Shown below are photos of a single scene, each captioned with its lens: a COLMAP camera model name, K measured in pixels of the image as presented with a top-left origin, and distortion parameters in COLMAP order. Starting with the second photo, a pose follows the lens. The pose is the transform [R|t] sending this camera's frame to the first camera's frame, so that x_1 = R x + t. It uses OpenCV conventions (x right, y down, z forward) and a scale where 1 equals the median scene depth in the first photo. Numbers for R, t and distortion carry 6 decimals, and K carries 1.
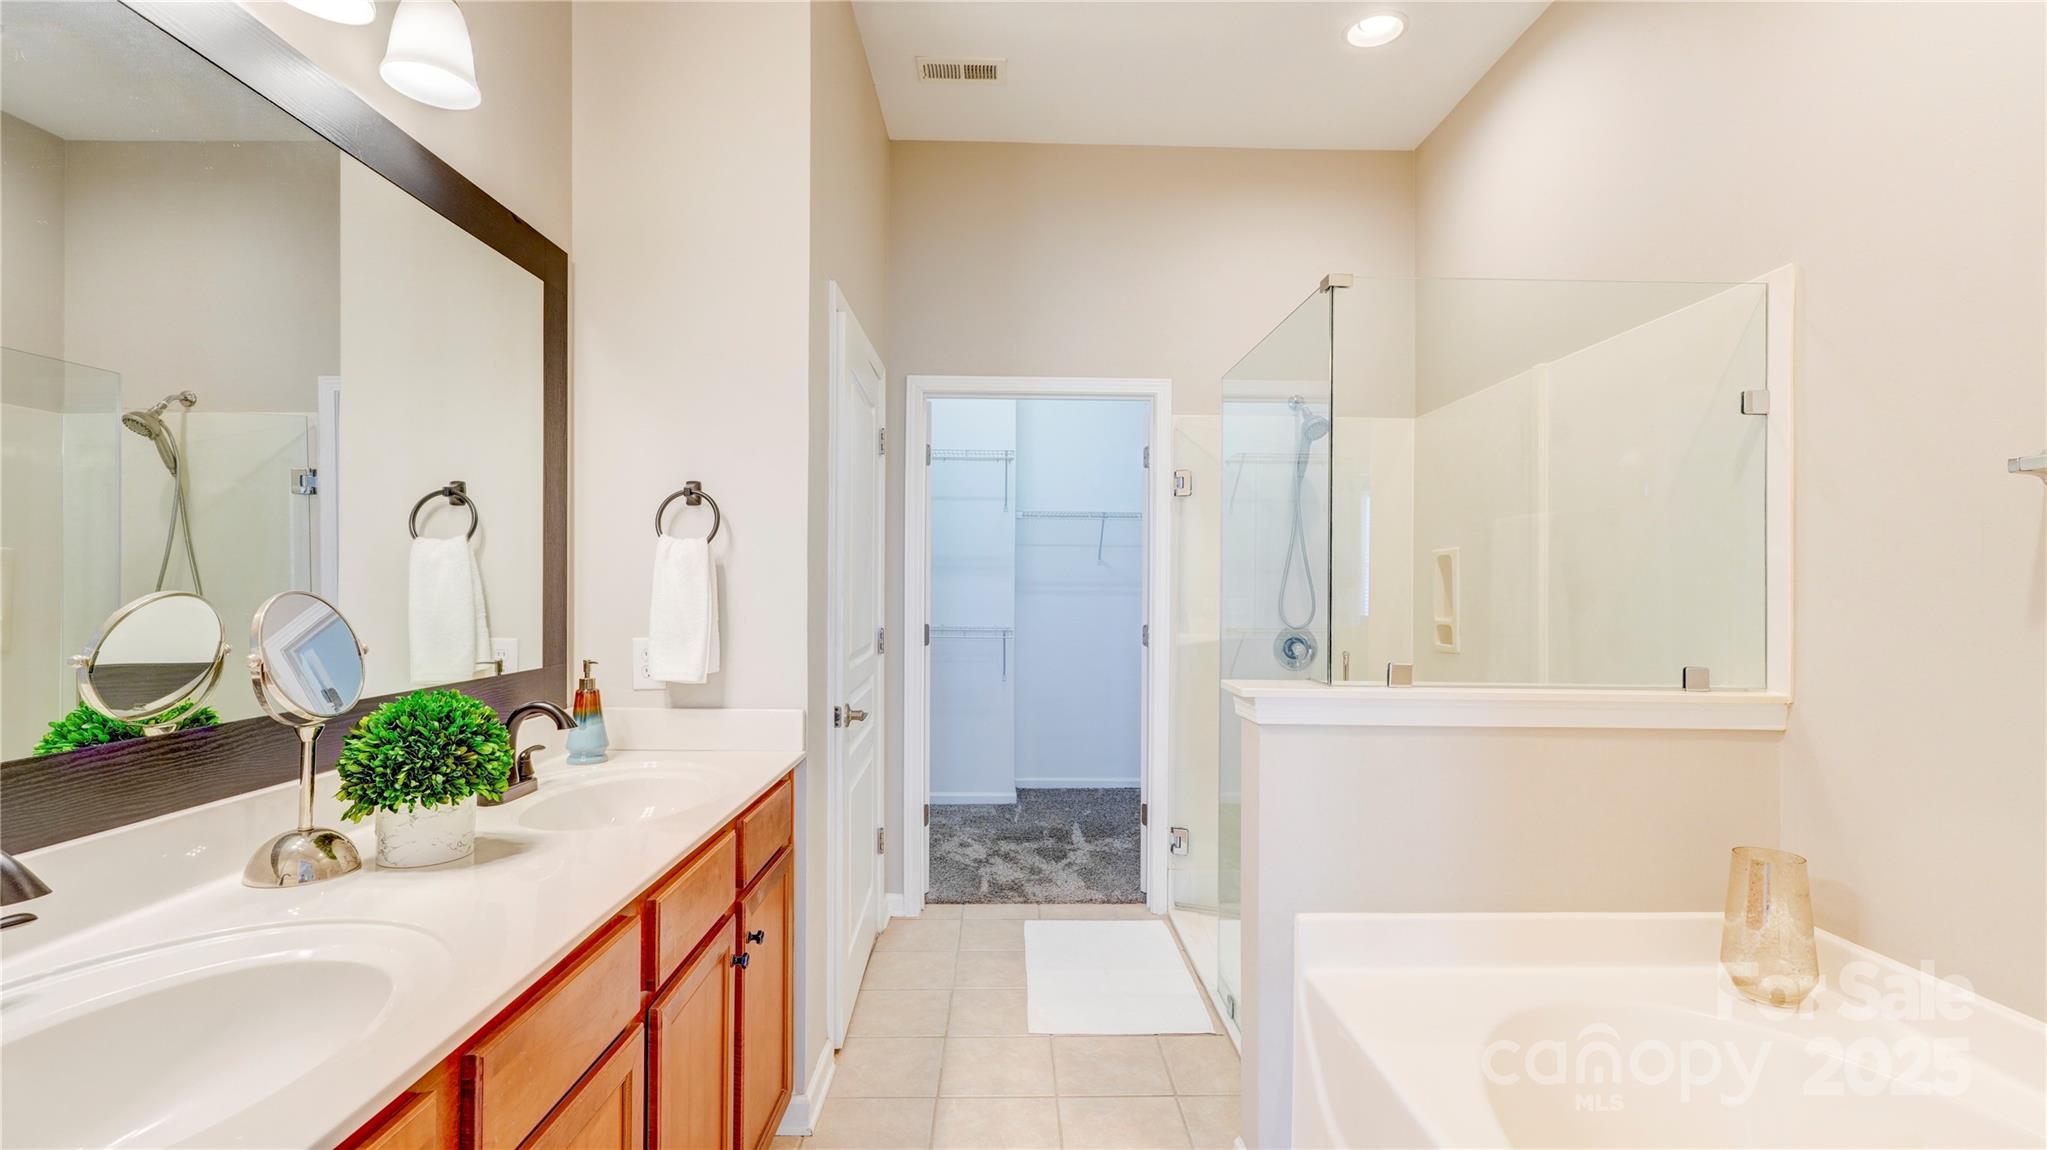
lens RADIAL K [[893.3, 0, 1026.1], [0, 893.3, 577.9], [0, 0, 1]] dist [0.000073, 0.000199]
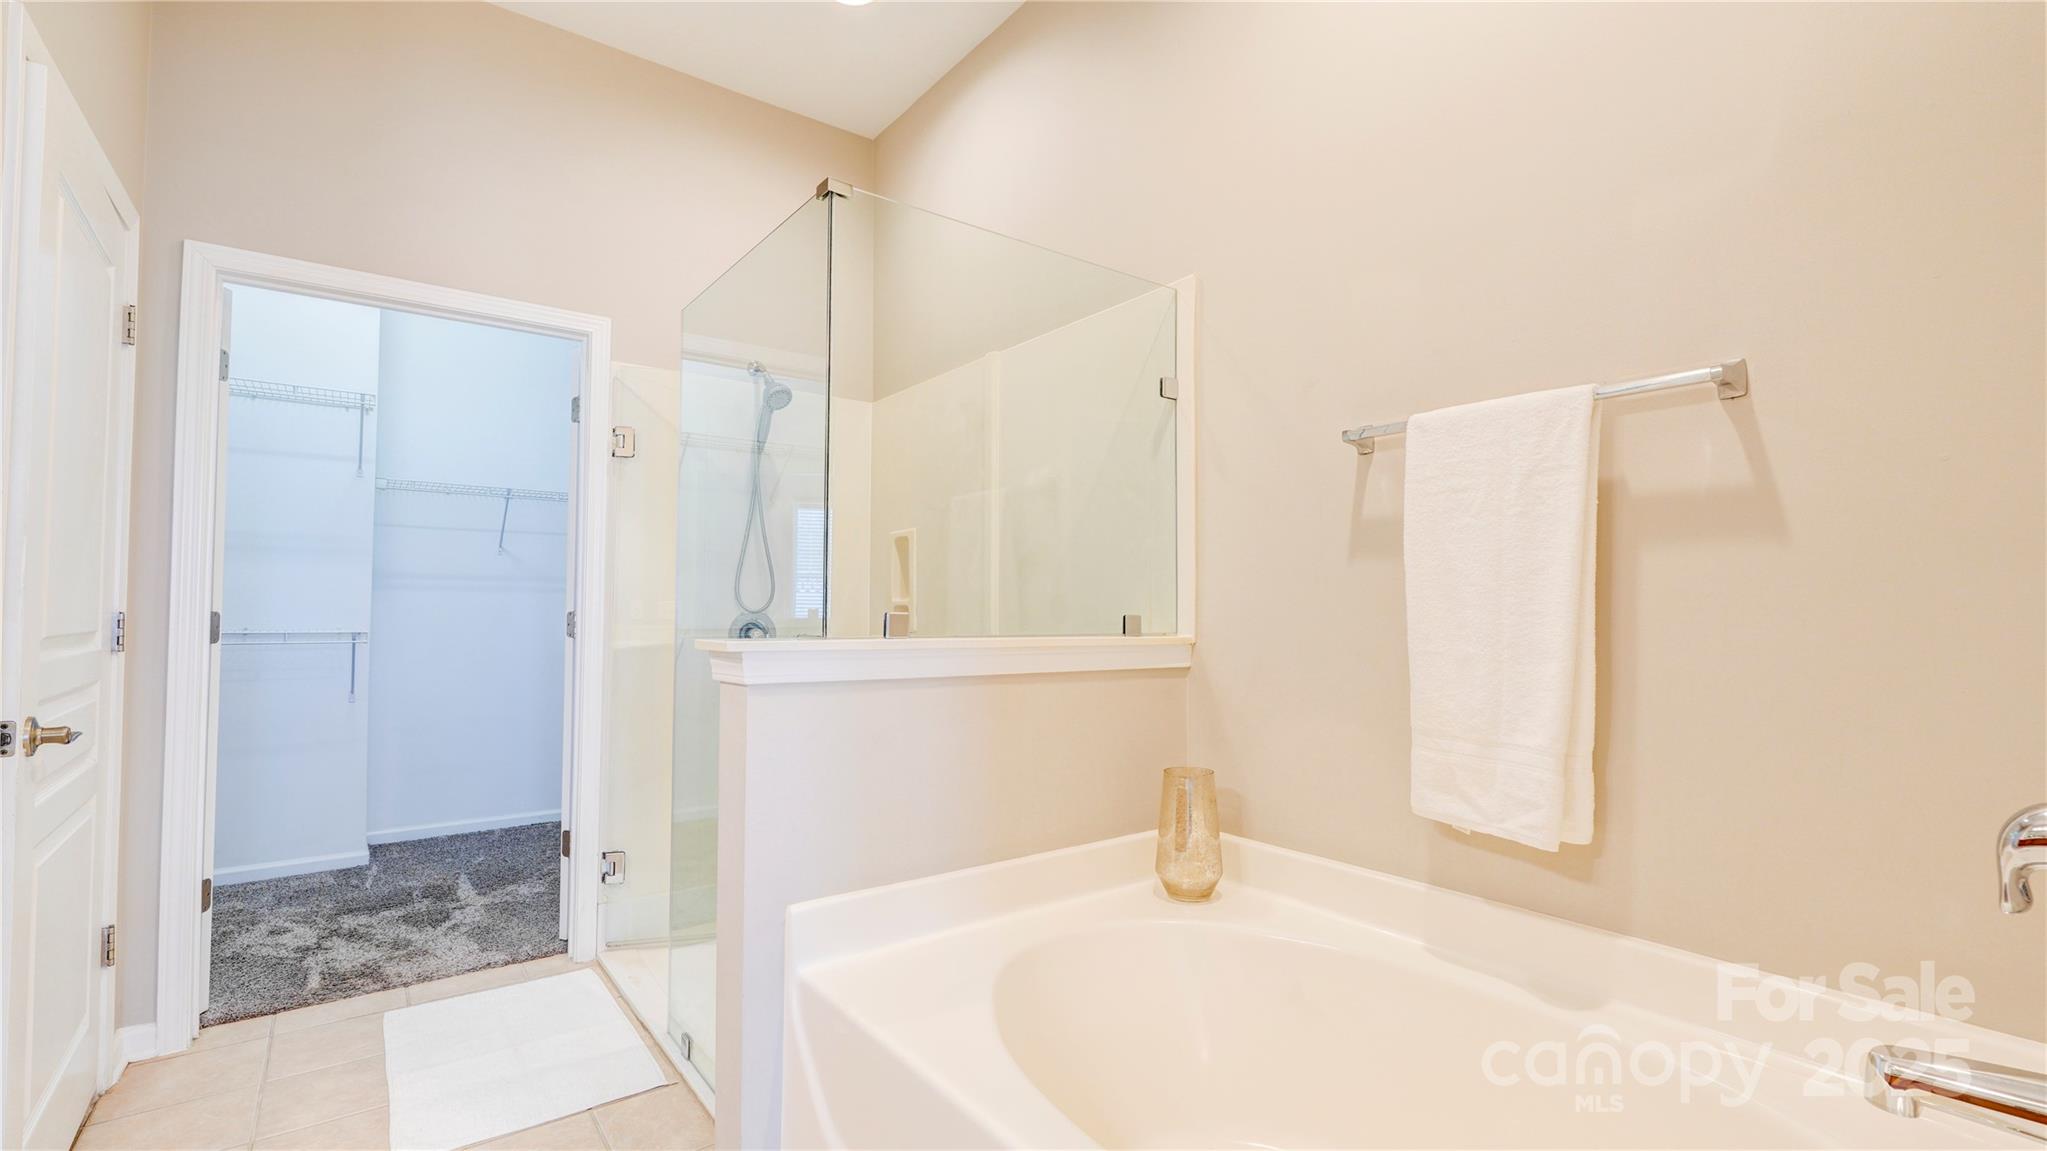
lens RADIAL K [[893.3, 0, 1026.1], [0, 893.3, 578.4], [0, 0, 1]] dist [0.000073, 0.000199]
pose [[0.811014, 0.017016, 0.584780, -0.008833], [-0.001901, 0.999648, -0.026452, 0.045767], [-0.585024, 0.020341, 0.810761, 0.091389]]
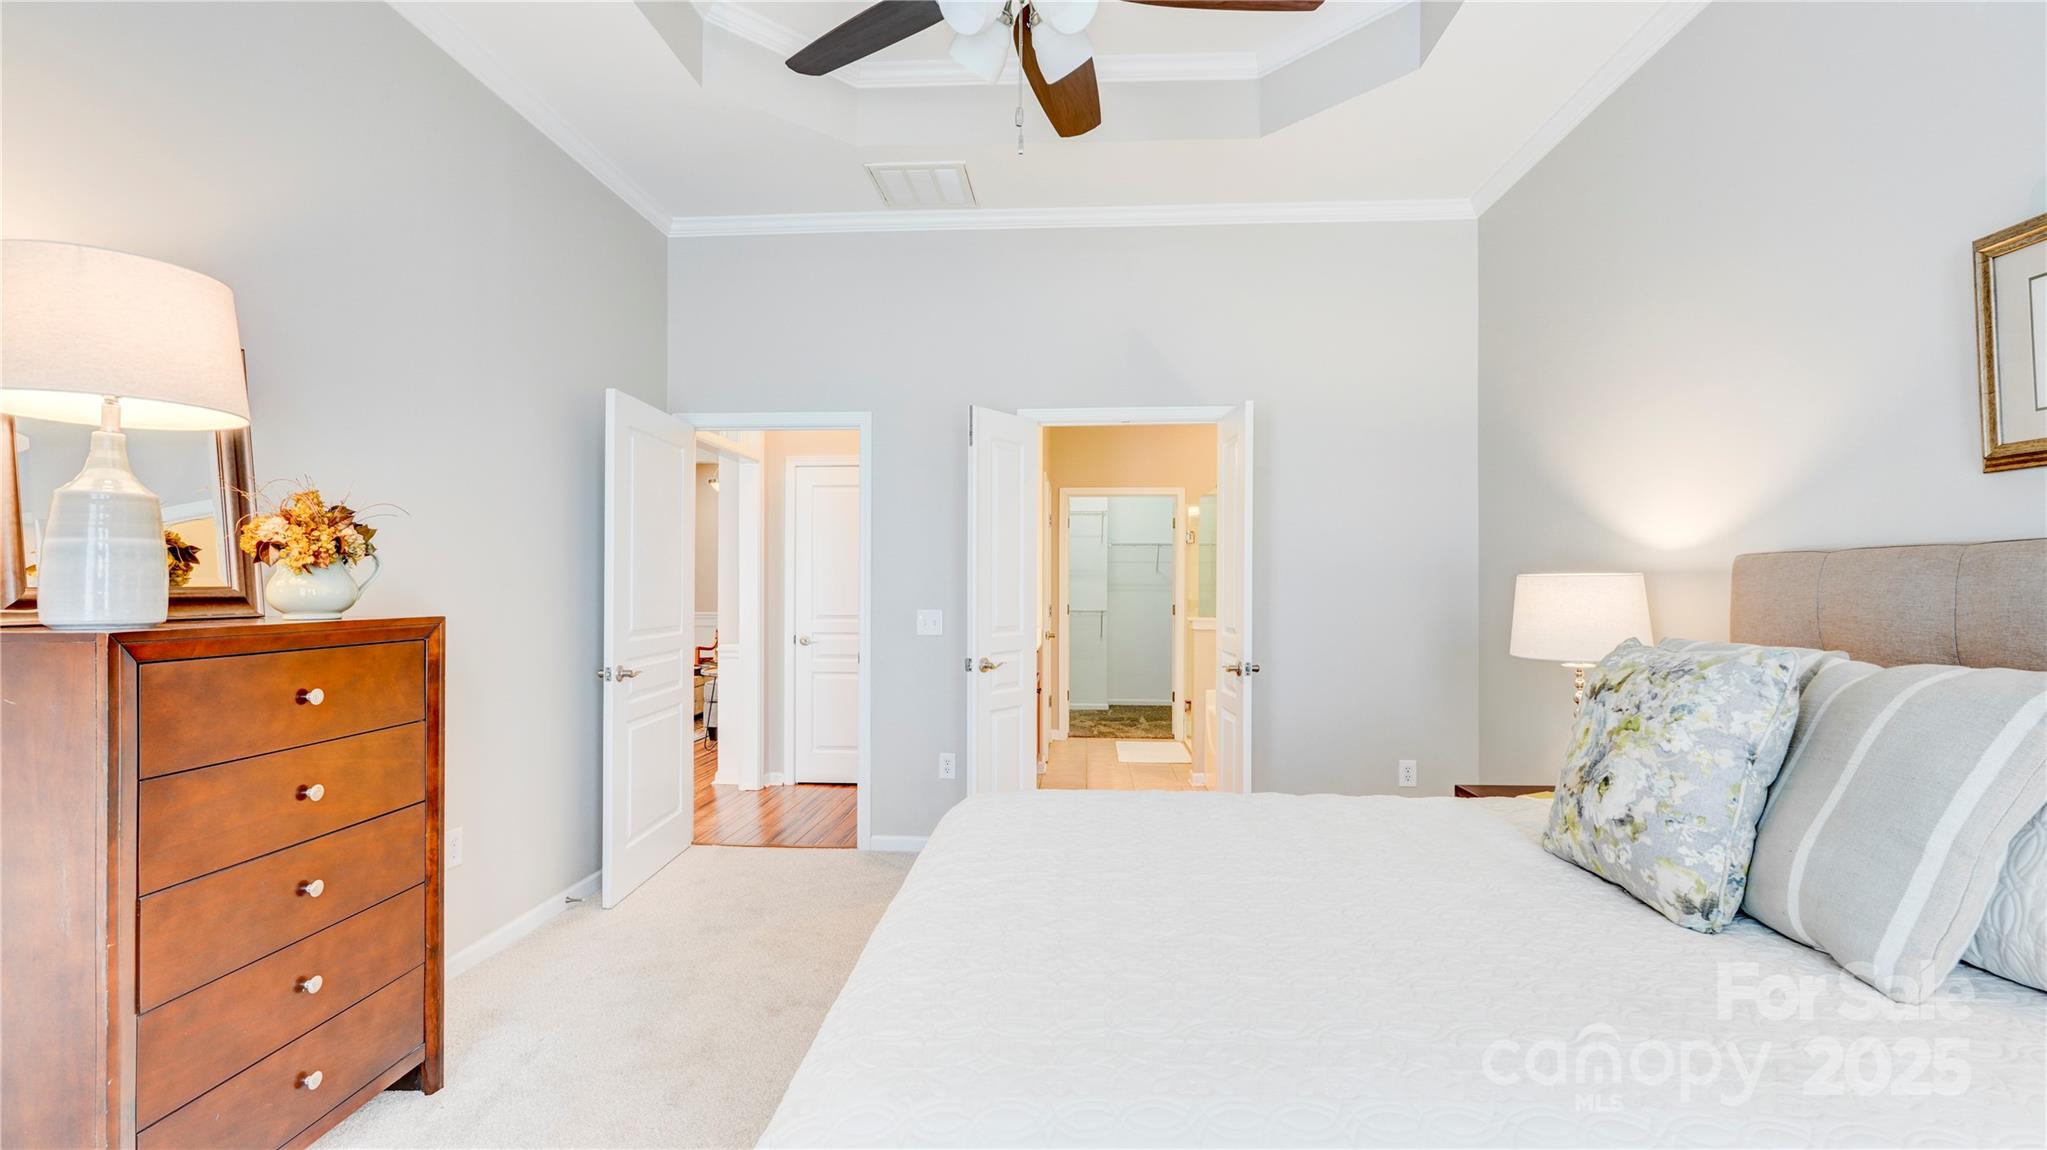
lens RADIAL K [[905.6, 0, 1040.7], [0, 905.6, 585.9], [0, 0, 1]] dist [-0.001494, -0.000354]
pose [[0.997410, -0.003682, -0.071828, -0.023078], [0.004181, 0.999968, 0.006797, -0.005981], [0.071801, -0.007080, 0.997394, -1.173763]]
